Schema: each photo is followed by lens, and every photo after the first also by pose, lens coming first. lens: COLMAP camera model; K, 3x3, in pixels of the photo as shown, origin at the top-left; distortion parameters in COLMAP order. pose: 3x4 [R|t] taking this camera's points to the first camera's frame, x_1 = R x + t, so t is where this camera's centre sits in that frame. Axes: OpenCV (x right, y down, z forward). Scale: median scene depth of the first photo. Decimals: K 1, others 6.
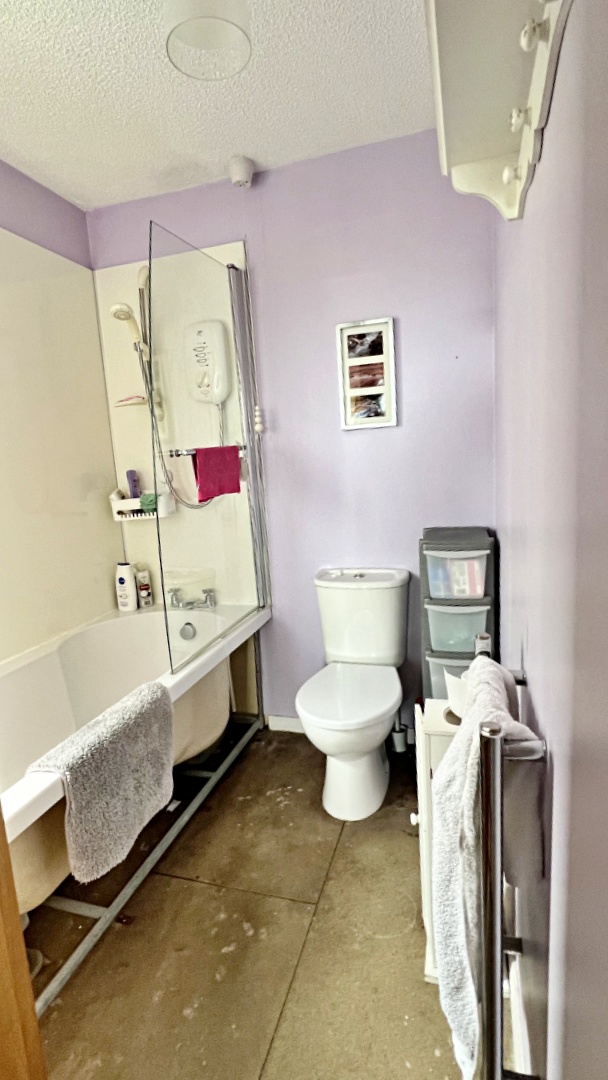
lens RADIAL K [[525.8, 0, 299.2], [0, 525.8, 539.4], [0, 0, 1]] dist [0.000684, 0.000414]
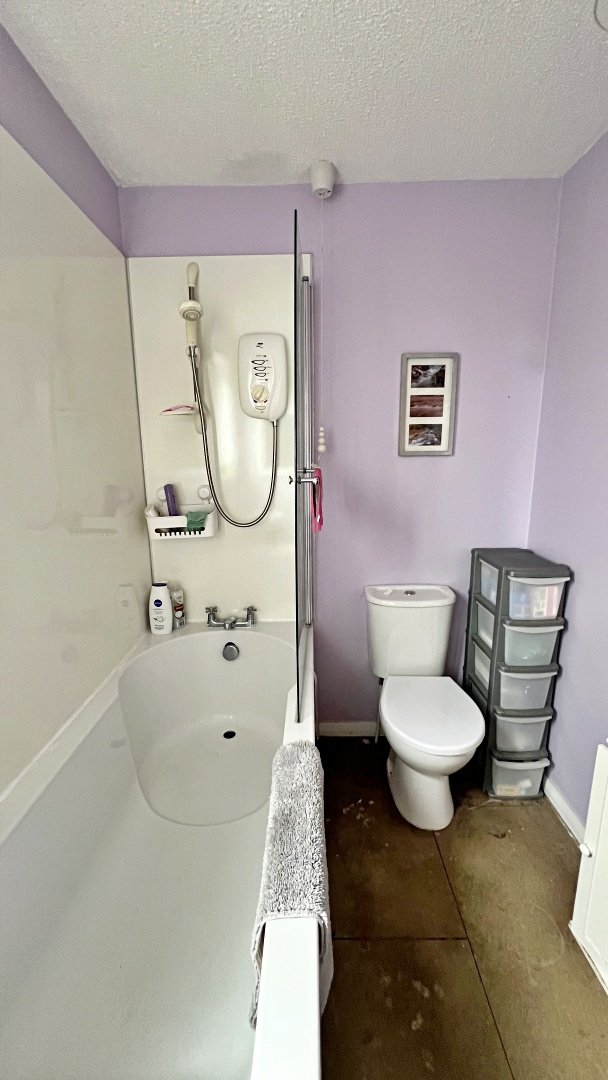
lens RADIAL K [[430.0, 0, 306.5], [0, 430.0, 541.3], [0, 0, 1]] dist [-0.000865, 0.000068]
pose [[0.958827, -0.006132, 0.283924, -0.346134], [-0.004351, 0.999332, 0.036277, -0.068681], [-0.283957, -0.036018, 0.958160, 0.227515]]
